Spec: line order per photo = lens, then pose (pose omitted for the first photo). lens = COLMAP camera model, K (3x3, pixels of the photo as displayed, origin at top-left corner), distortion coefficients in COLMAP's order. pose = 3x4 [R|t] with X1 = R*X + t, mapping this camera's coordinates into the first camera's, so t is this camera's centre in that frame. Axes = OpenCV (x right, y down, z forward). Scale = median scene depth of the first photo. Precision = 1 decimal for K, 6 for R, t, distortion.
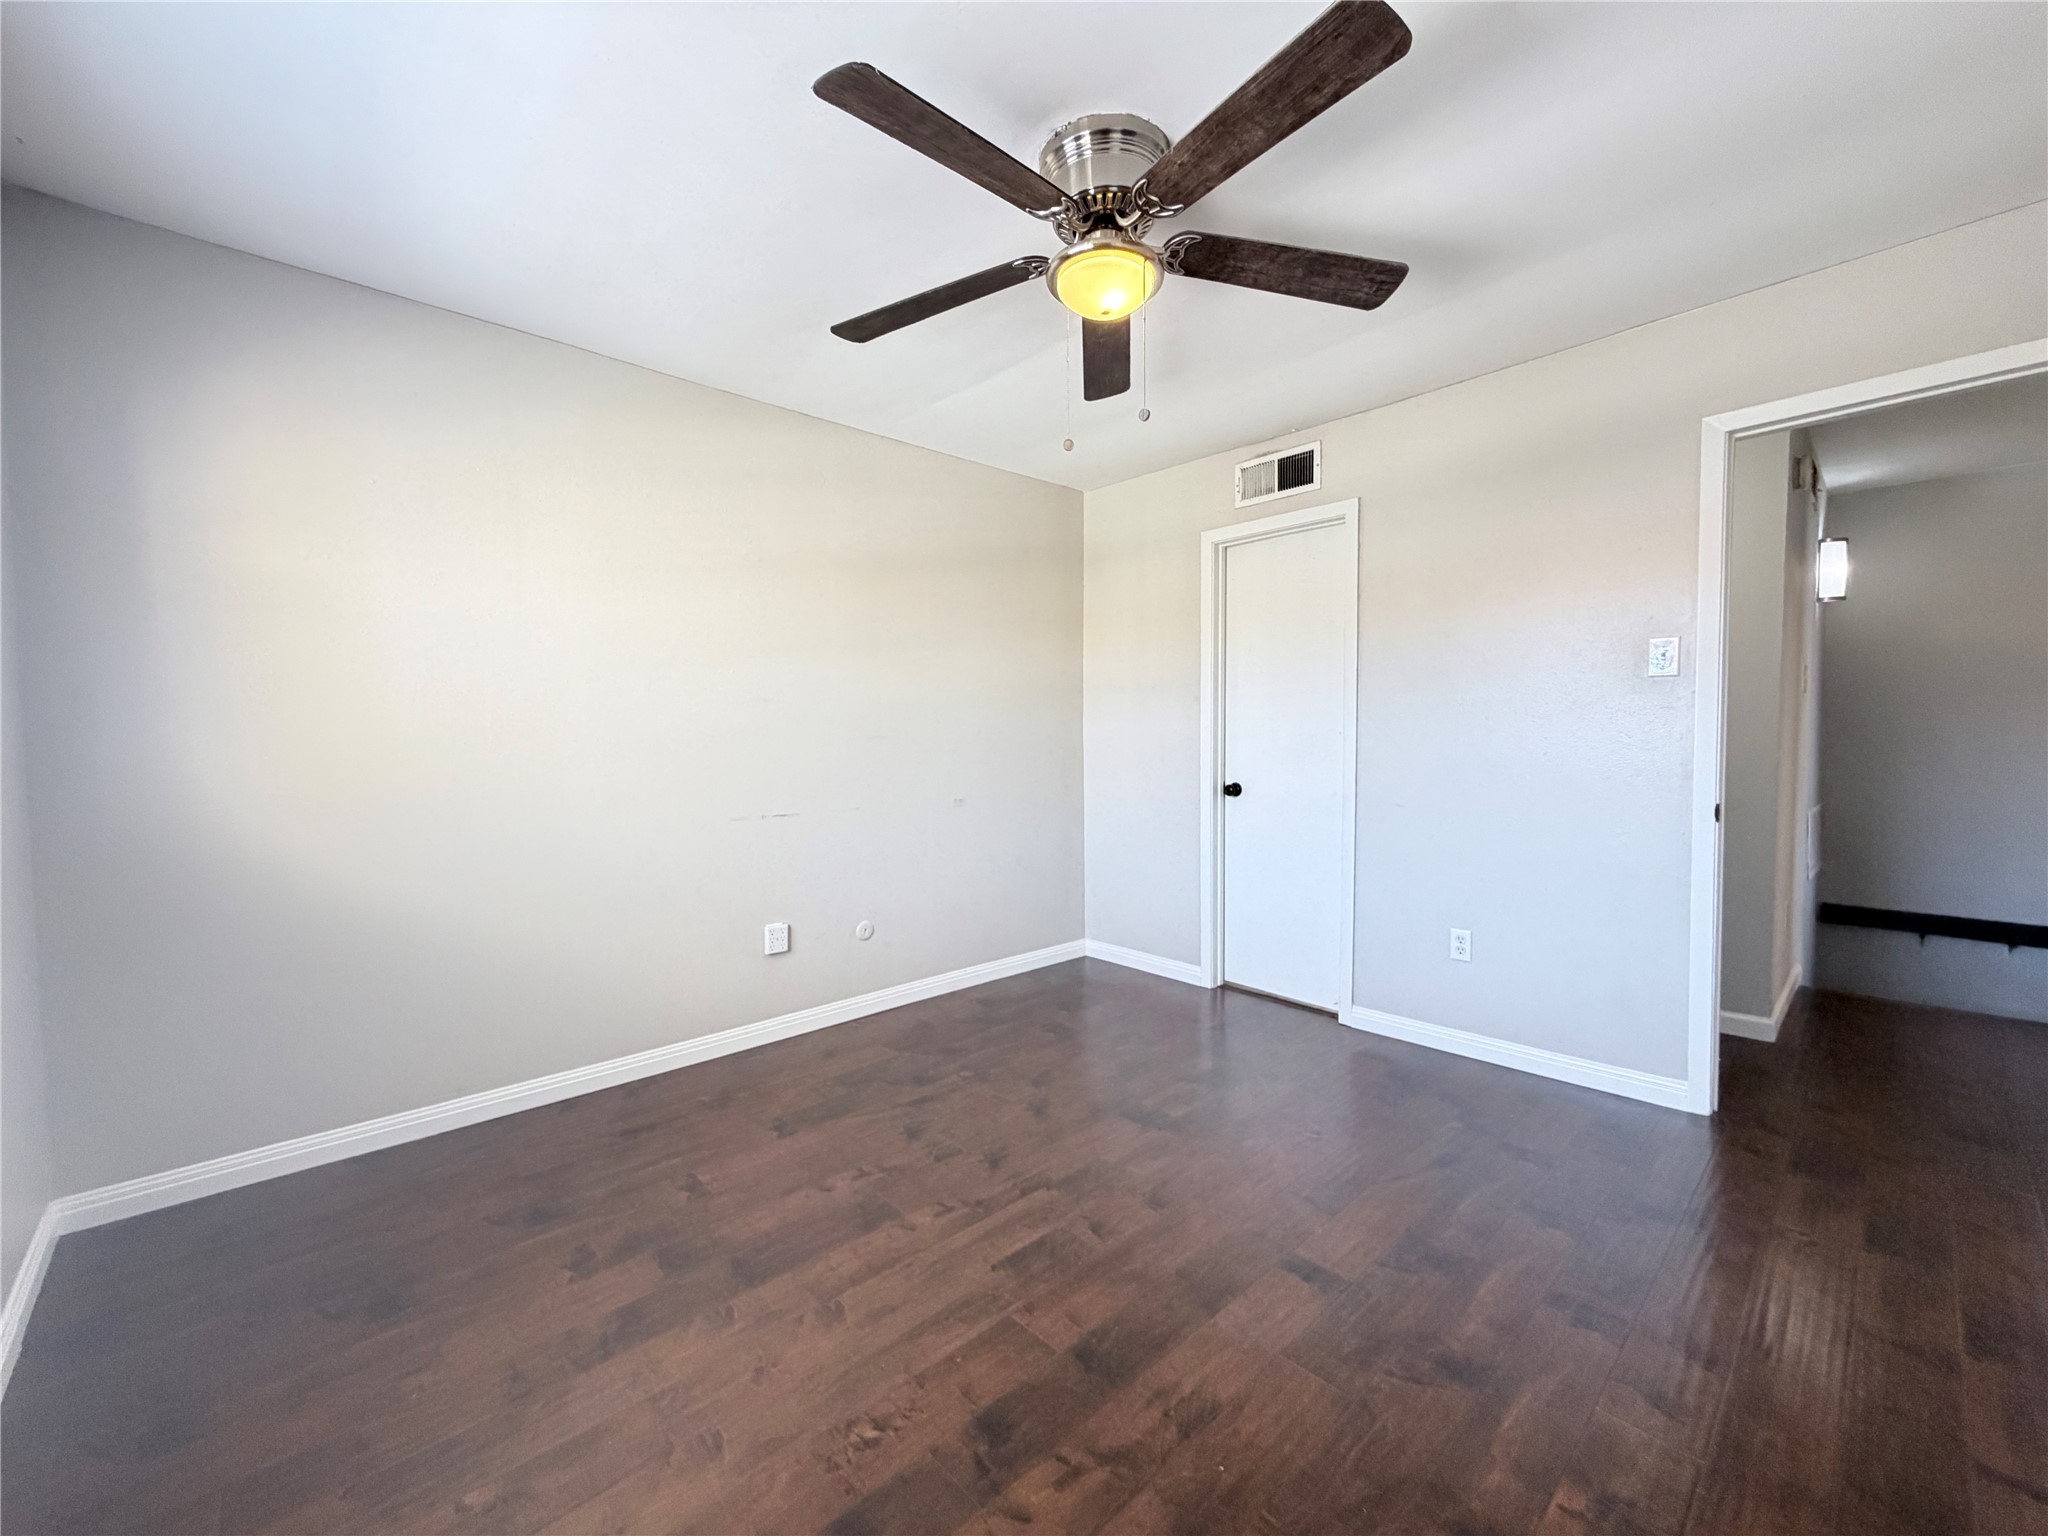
lens RADIAL K [[818.4, 0, 1019.9], [0, 818.4, 764.6], [0, 0, 1]] dist [0.000466, -0.000352]
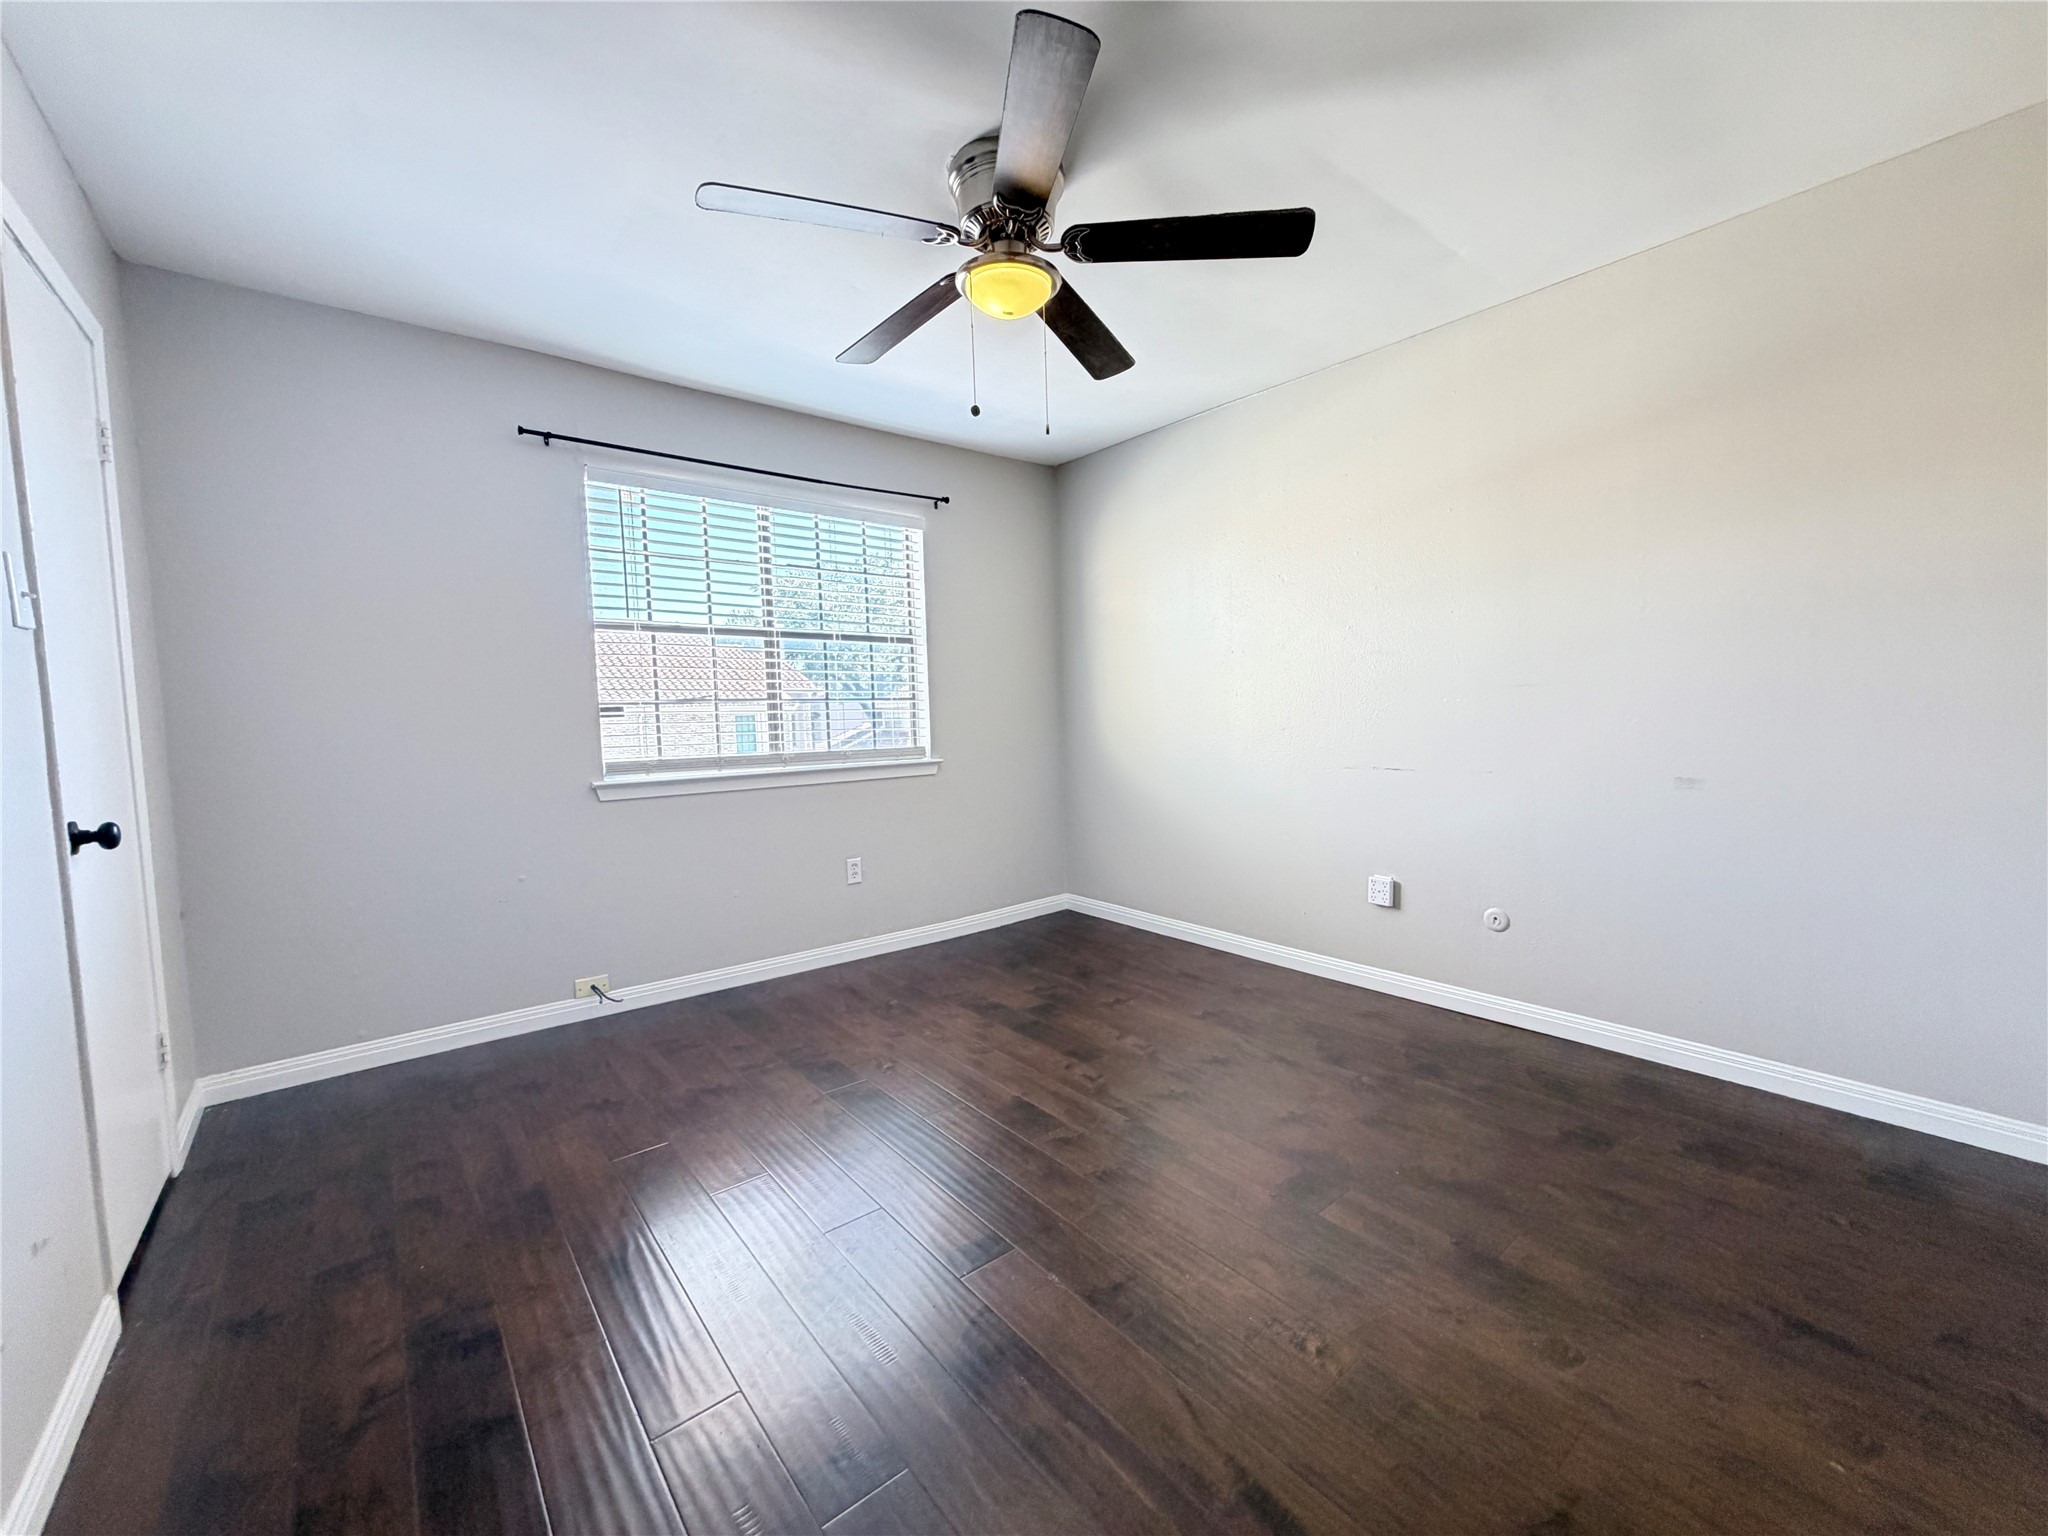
lens RADIAL K [[818.4, 0, 1019.9], [0, 818.4, 764.6], [0, 0, 1]] dist [0.000466, -0.000352]
pose [[-0.067643, 0.074679, -0.994911, 1.152297], [-0.009411, 0.997103, 0.075483, -0.020219], [0.997665, 0.014469, -0.066744, 1.004235]]
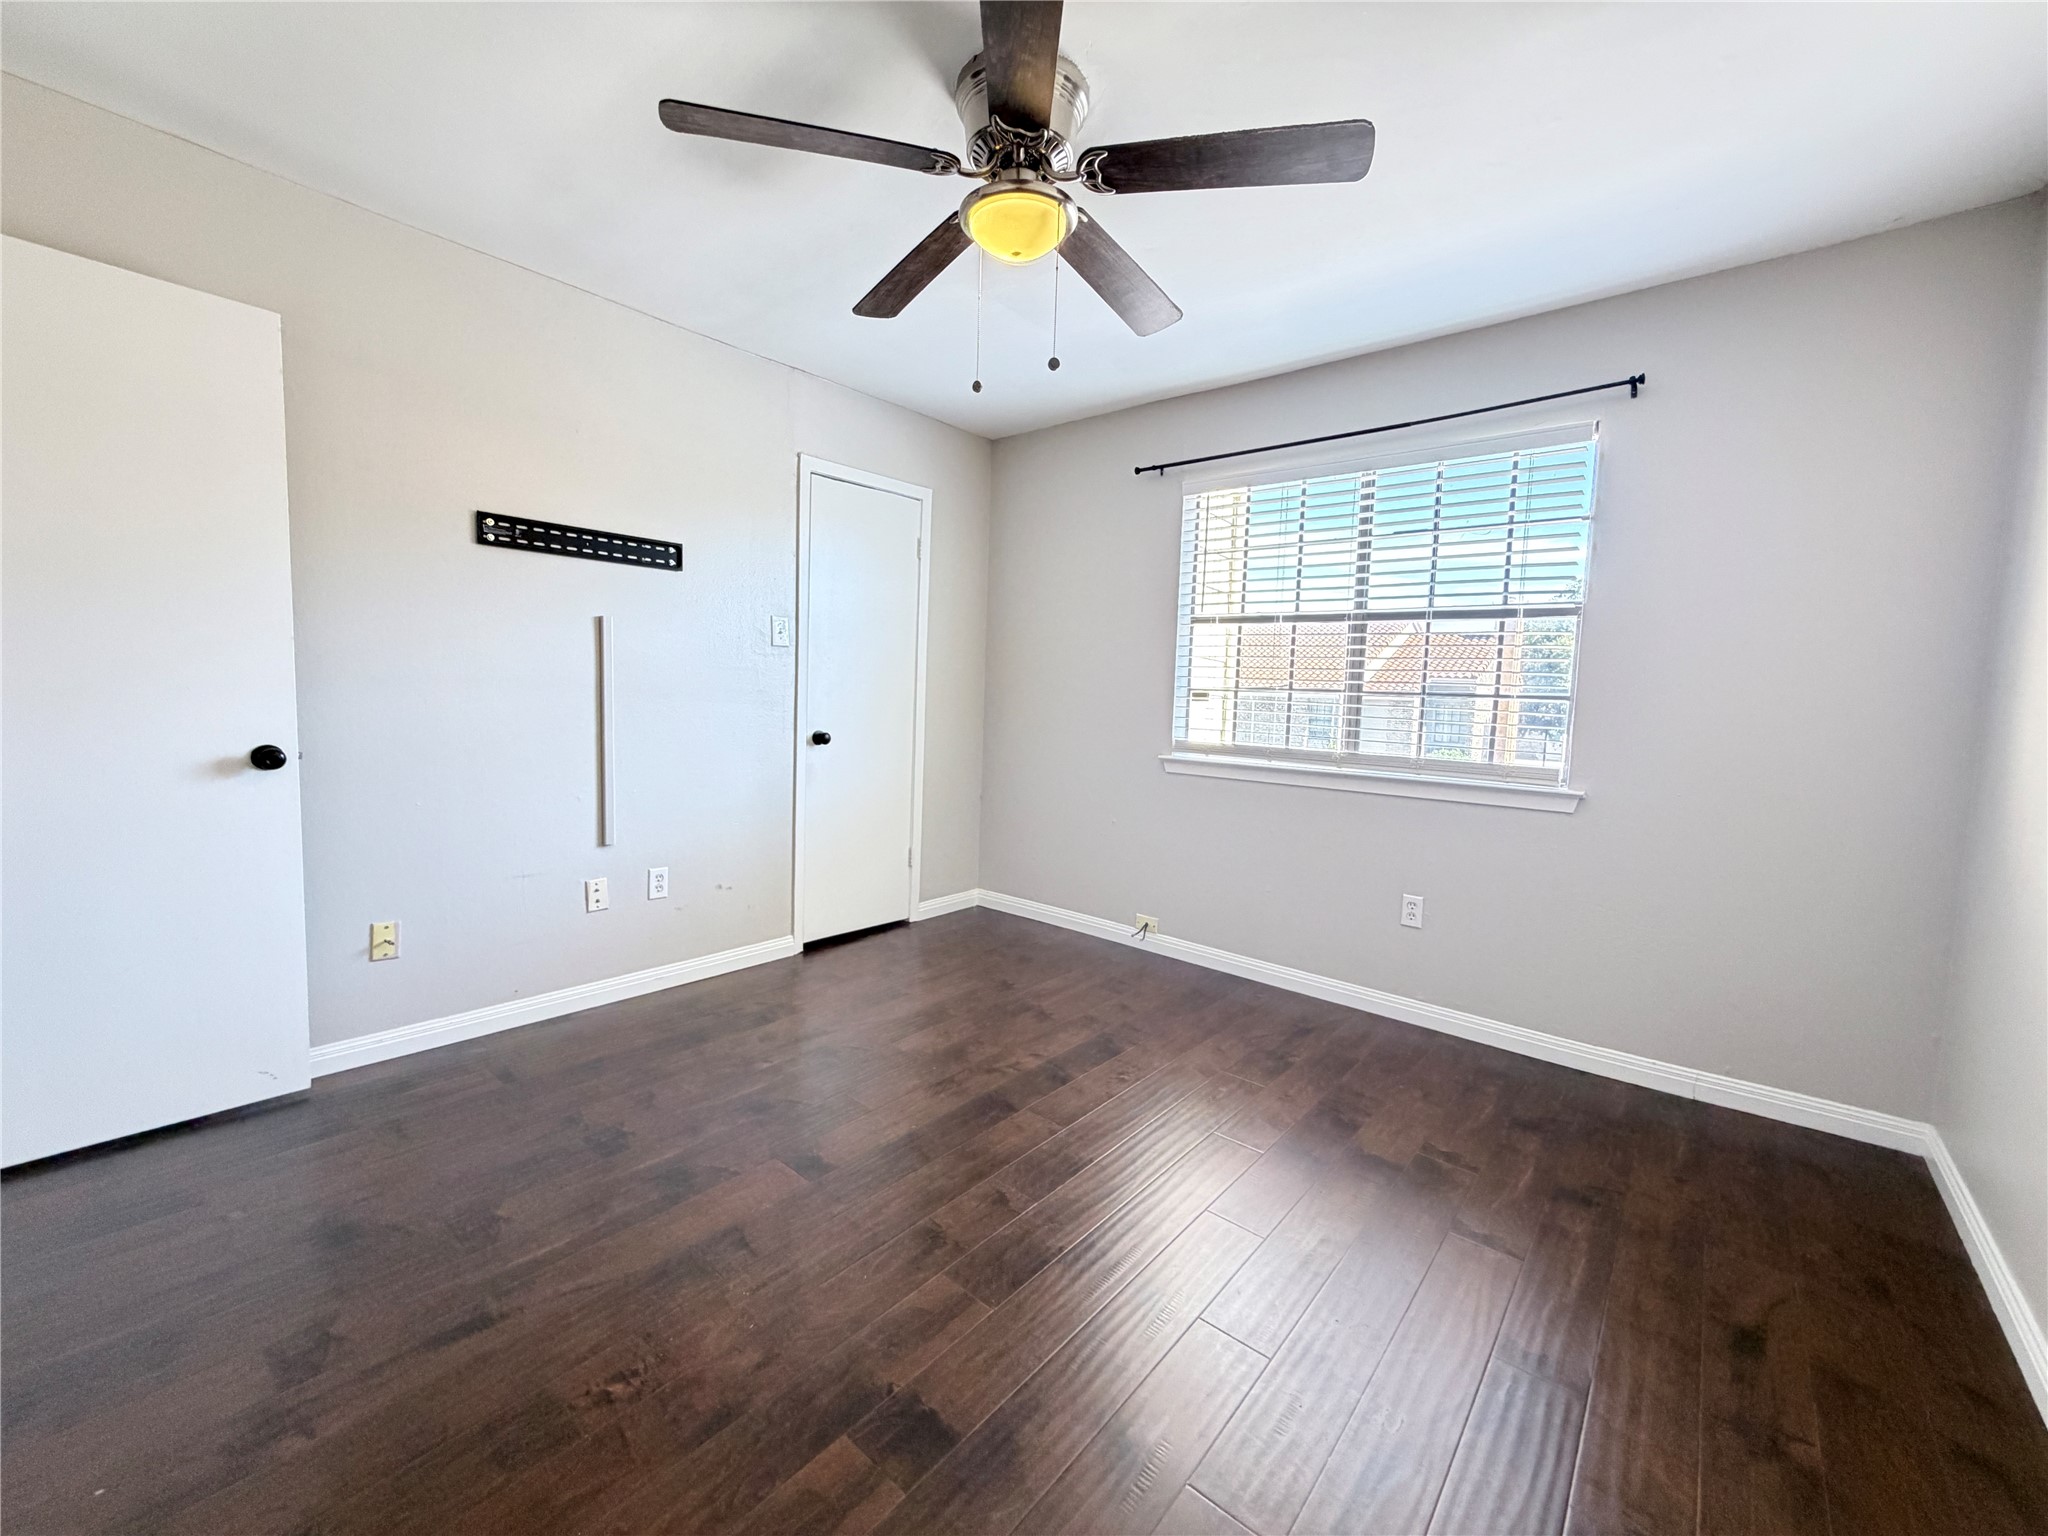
lens RADIAL K [[817.1, 0, 1019.2], [0, 817.1, 769.0], [0, 0, 1]] dist [0.000898, 0.000057]
pose [[-0.992407, -0.018367, -0.121621, 0.196779], [-0.033506, 0.991763, 0.123626, -0.047688], [0.118348, 0.126762, -0.984848, 1.870280]]
